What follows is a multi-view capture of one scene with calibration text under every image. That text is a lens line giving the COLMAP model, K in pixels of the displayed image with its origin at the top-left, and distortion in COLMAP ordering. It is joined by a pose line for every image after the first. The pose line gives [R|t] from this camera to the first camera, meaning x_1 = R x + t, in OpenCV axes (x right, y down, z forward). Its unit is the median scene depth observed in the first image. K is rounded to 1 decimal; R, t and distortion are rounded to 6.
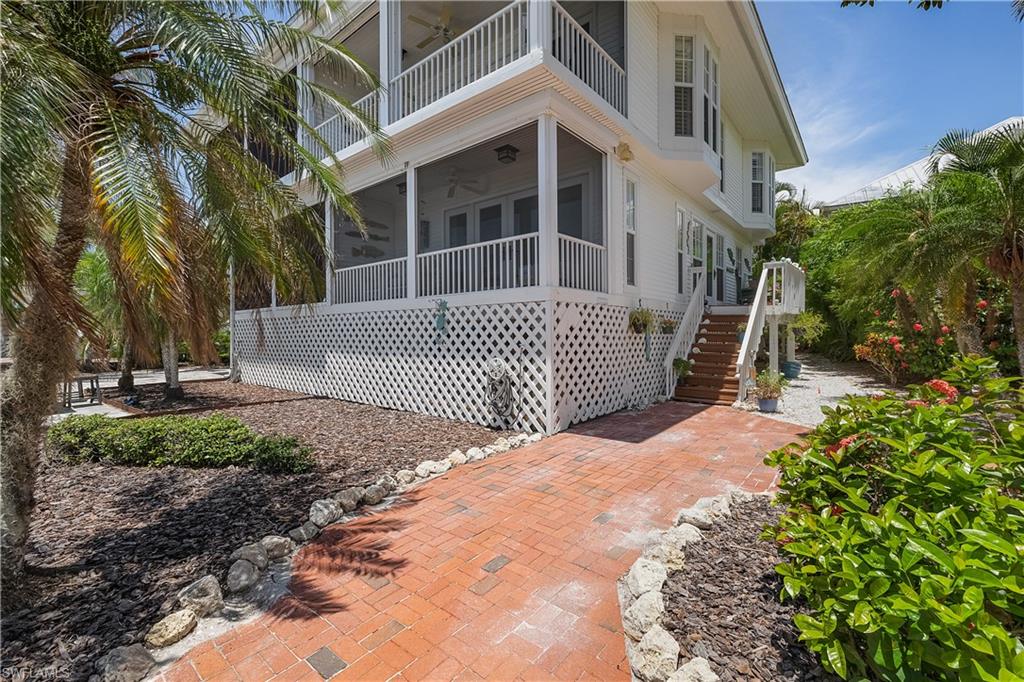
lens RADIAL K [[434.8, 0, 518.6], [0, 434.8, 339.1], [0, 0, 1]] dist [0.000553, 0.000722]
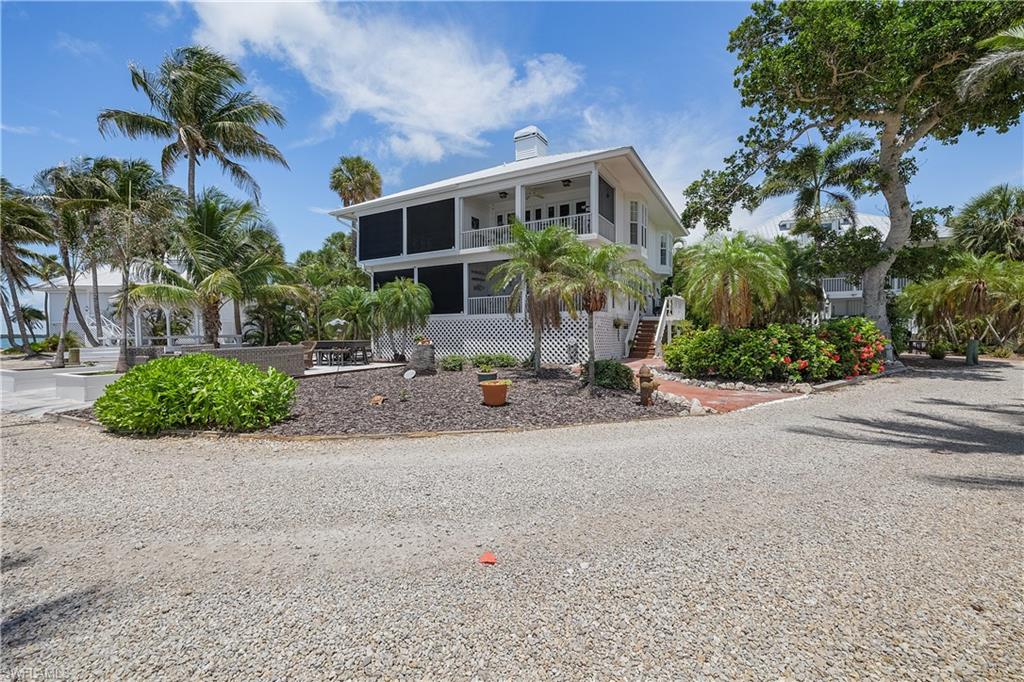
lens RADIAL K [[434.8, 0, 508.3], [0, 434.8, 338.8], [0, 0, 1]] dist [0.000553, 0.000722]
pose [[0.986318, -0.000644, 0.164855, -0.611870], [-0.000138, 0.999989, 0.004732, 0.028075], [-0.164857, -0.004690, 0.986306, -1.090634]]
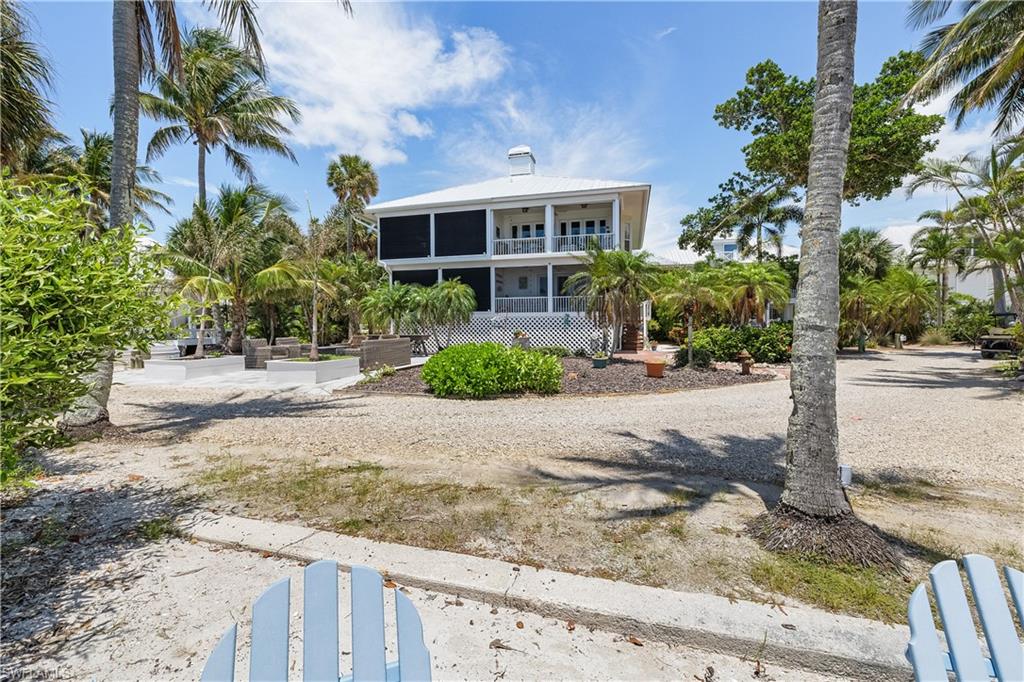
lens RADIAL K [[434.8, 0, 508.1], [0, 434.8, 339.2], [0, 0, 1]] dist [0.000553, 0.000722]
pose [[0.918450, 0.000673, 0.395536, -1.367346], [-0.005708, 0.999917, 0.011554, 0.040680], [-0.395496, -0.012869, 0.918378, -1.223666]]
